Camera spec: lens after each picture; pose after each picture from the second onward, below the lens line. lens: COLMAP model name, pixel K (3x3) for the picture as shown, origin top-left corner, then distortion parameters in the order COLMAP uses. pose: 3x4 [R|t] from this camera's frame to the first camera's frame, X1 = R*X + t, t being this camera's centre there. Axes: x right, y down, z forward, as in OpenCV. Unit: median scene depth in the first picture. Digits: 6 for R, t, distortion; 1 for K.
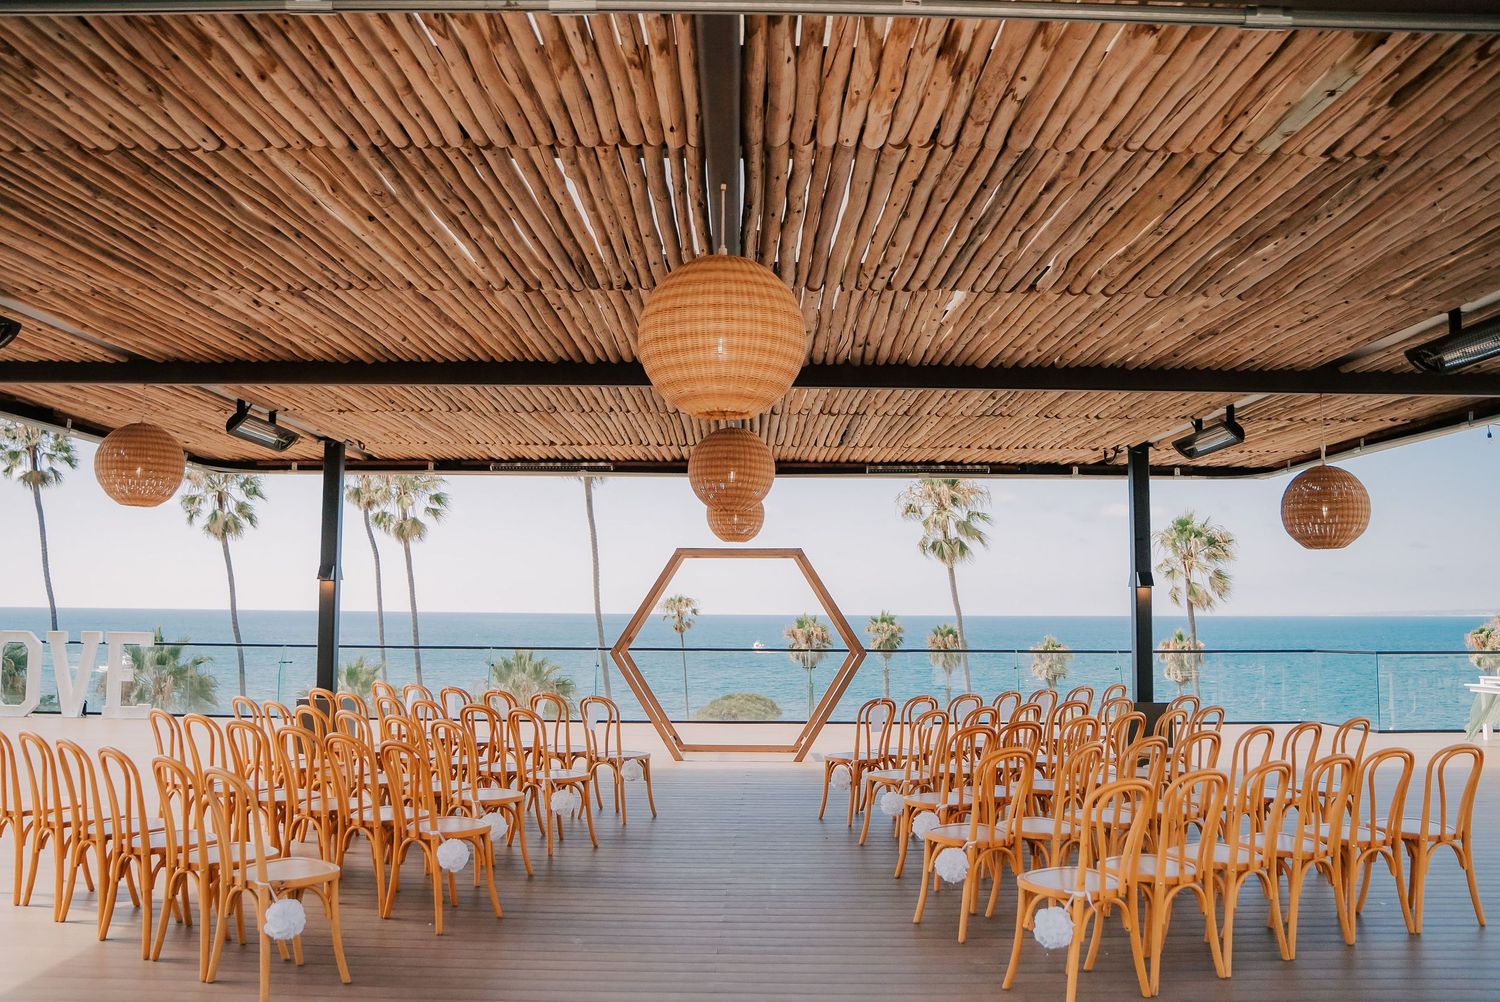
lens RADIAL K [[1208.8, 0, 750.0], [0, 1208.8, 501.0], [0, 0, 1]] dist [-0.064038, -0.002275]
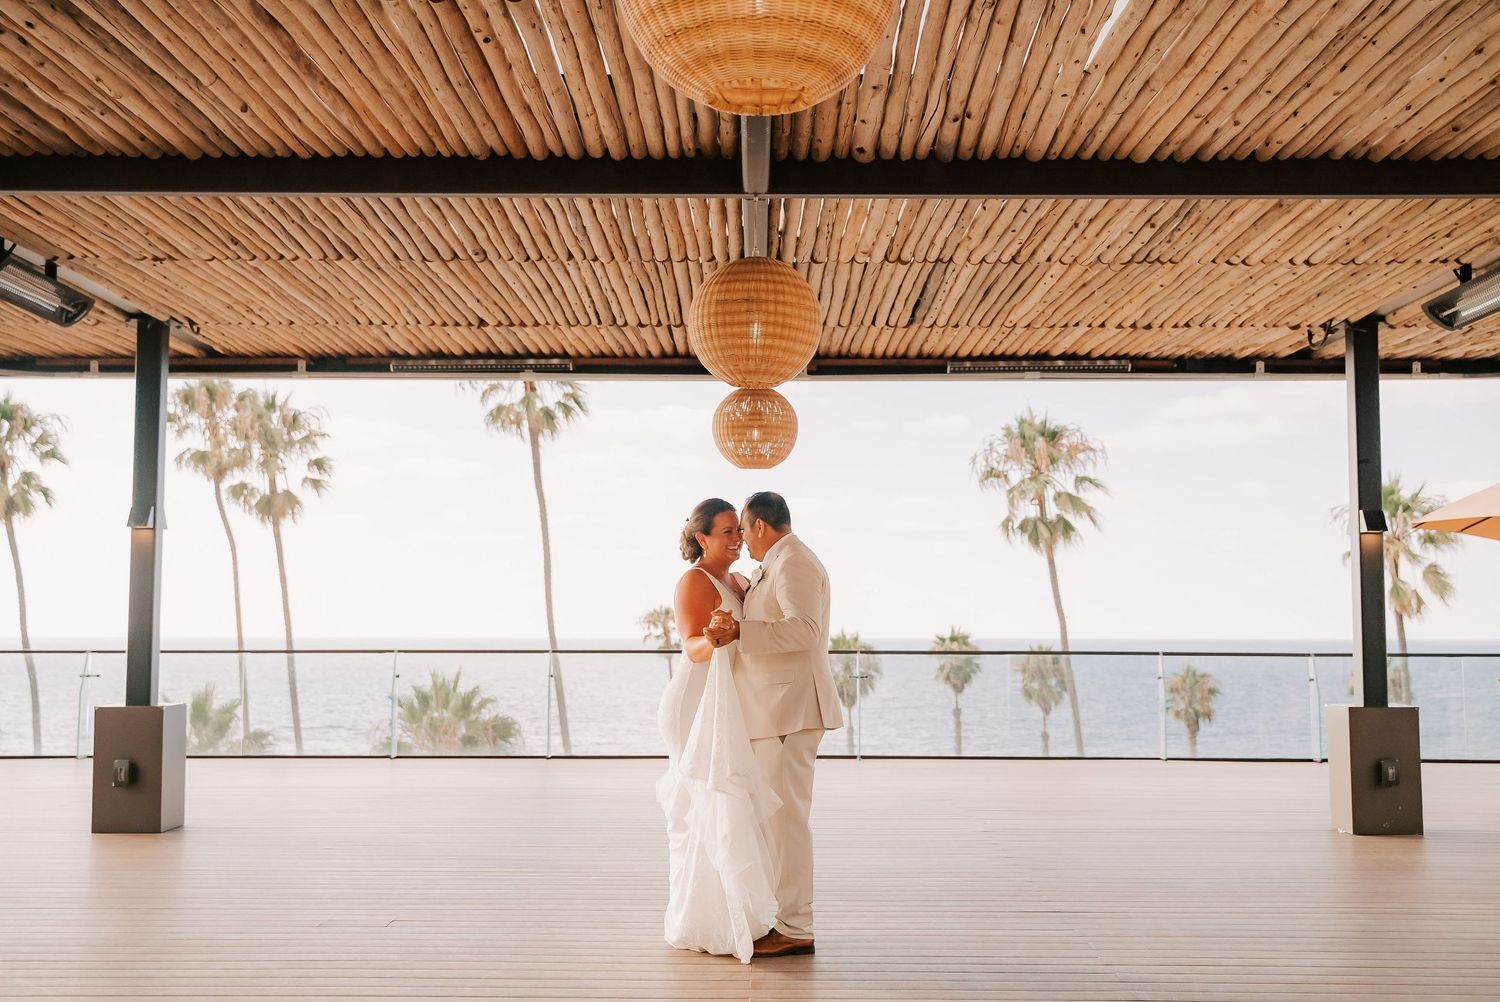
lens RADIAL K [[1685.7, 0, 750.0], [0, 1685.7, 501.0], [0, 0, 1]] dist [0.043221, 0.031154]
pose [[0.999960, -0.004614, -0.007660, -0.007739], [0.004710, 0.999909, 0.012618, 0.040135], [0.007601, -0.012654, 0.999891, 0.059039]]
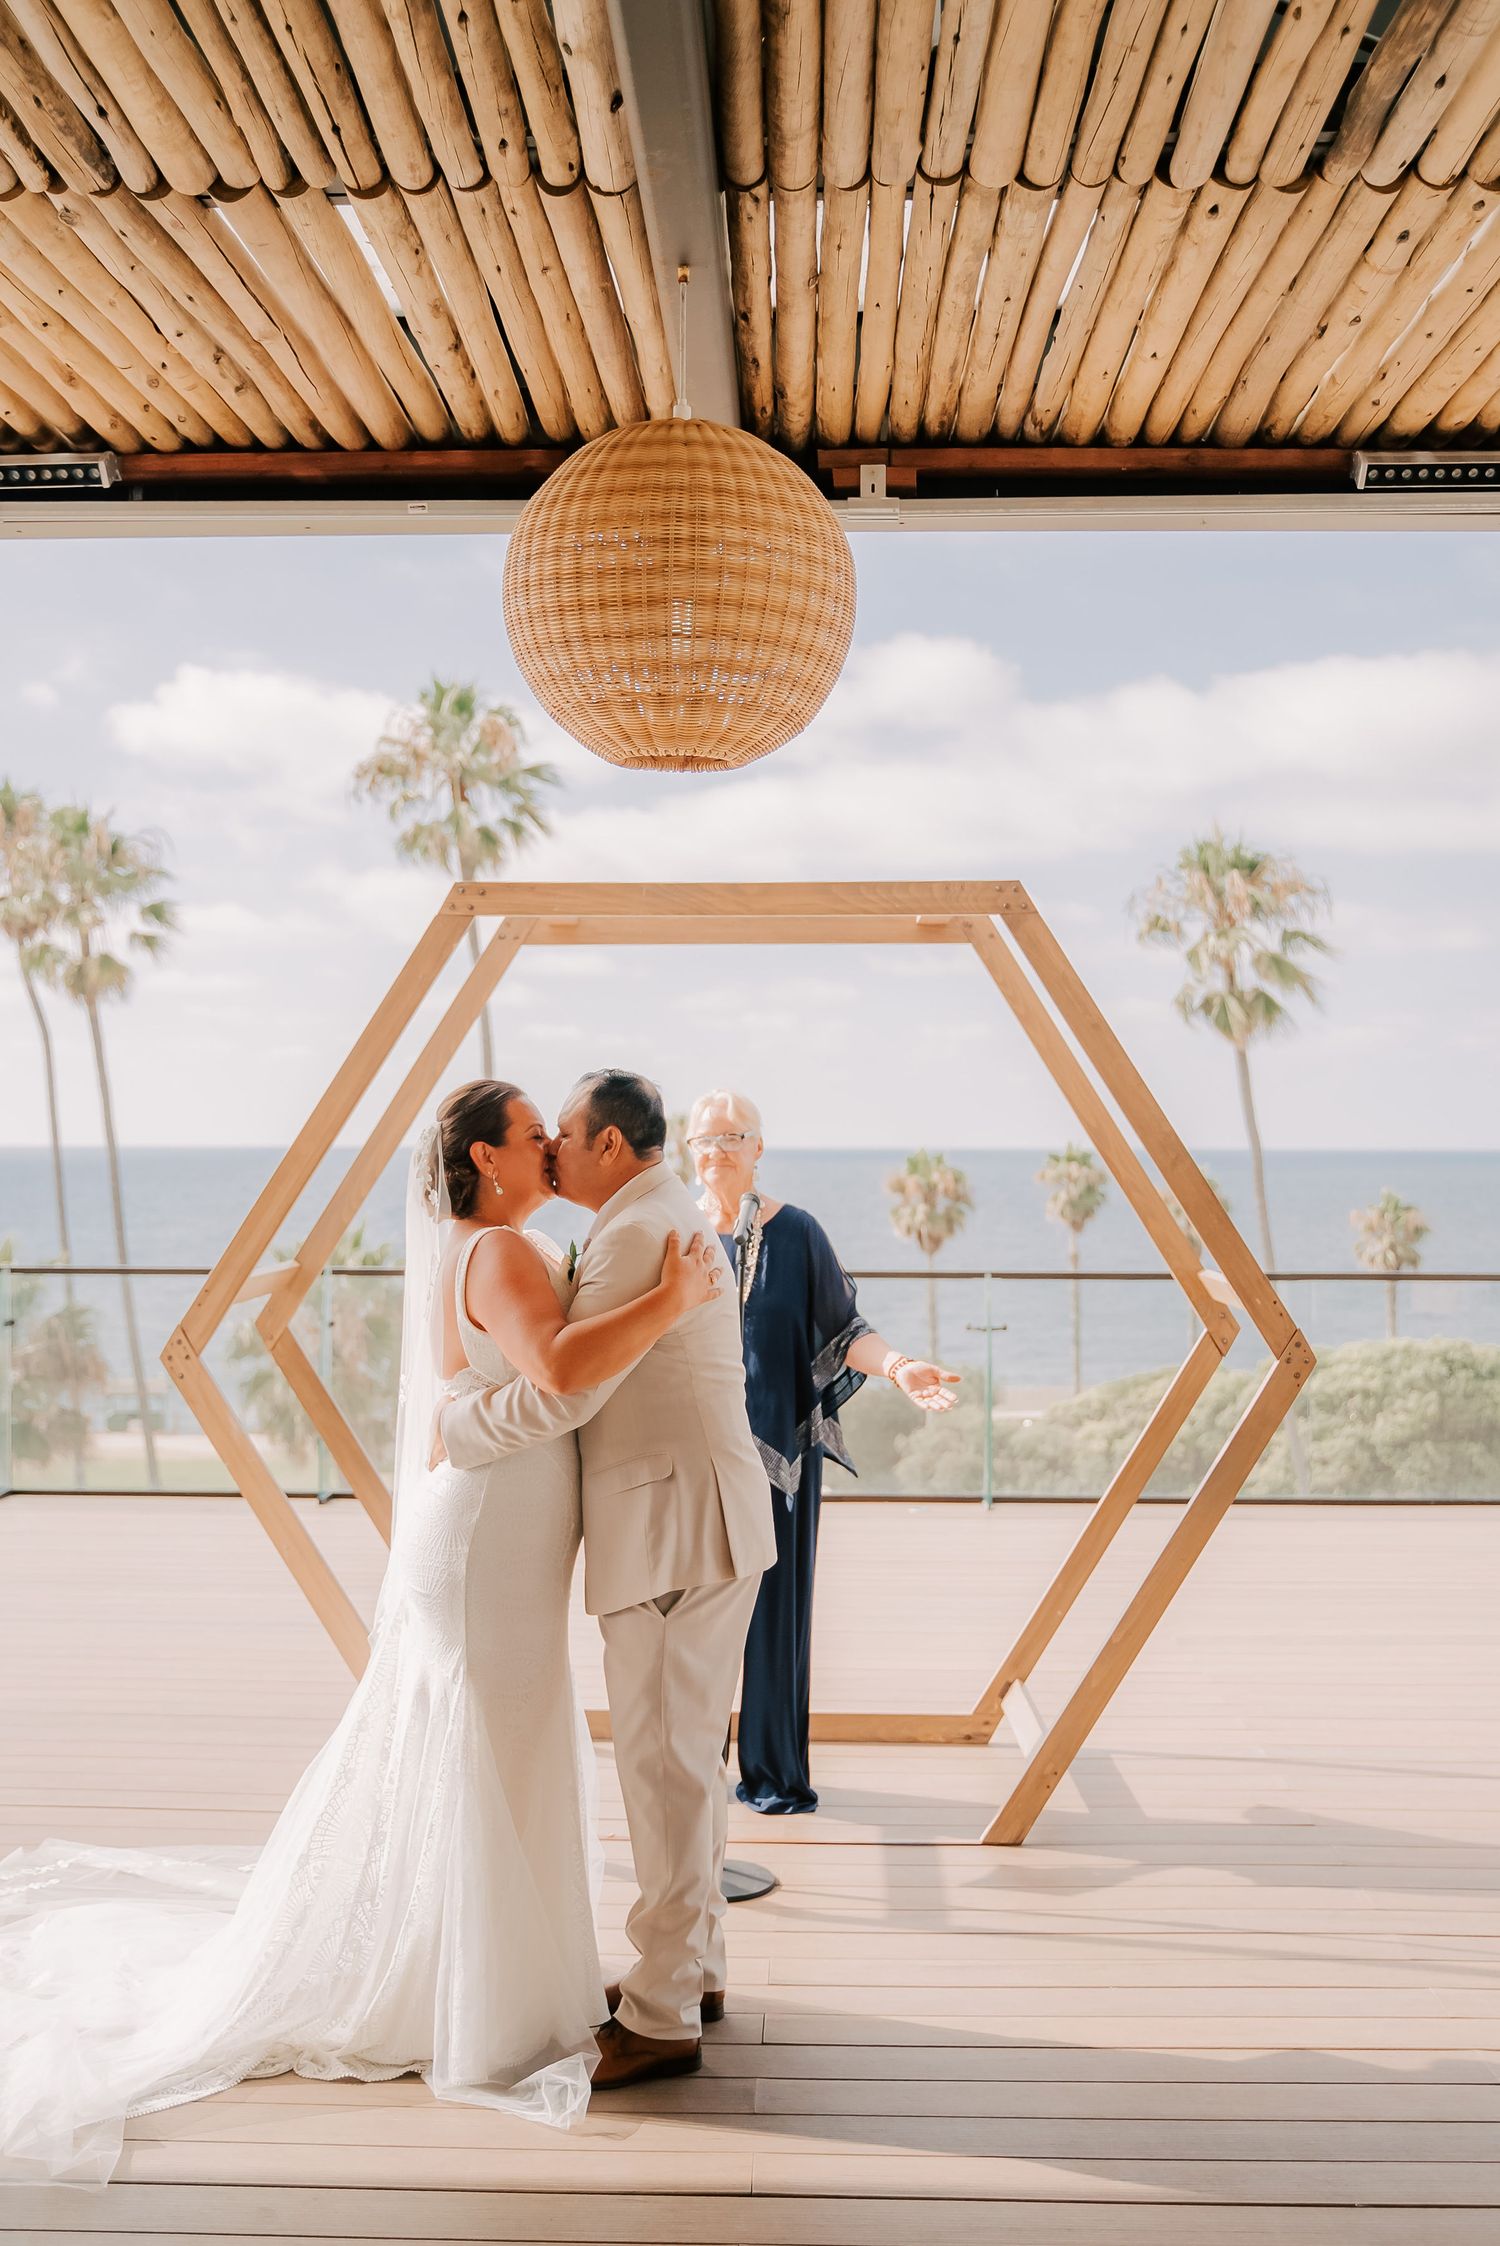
lens RADIAL K [[2160.0, 0, 744.7], [0, 2160.0, 1217.0], [0, 0, 1]] dist [-0.119450, 0.146484]
pose [[0.999411, -0.001979, -0.034250, 0.006824], [0.006261, 0.992092, 0.125355, 0.058176], [0.033731, -0.125496, 0.991521, 0.691663]]
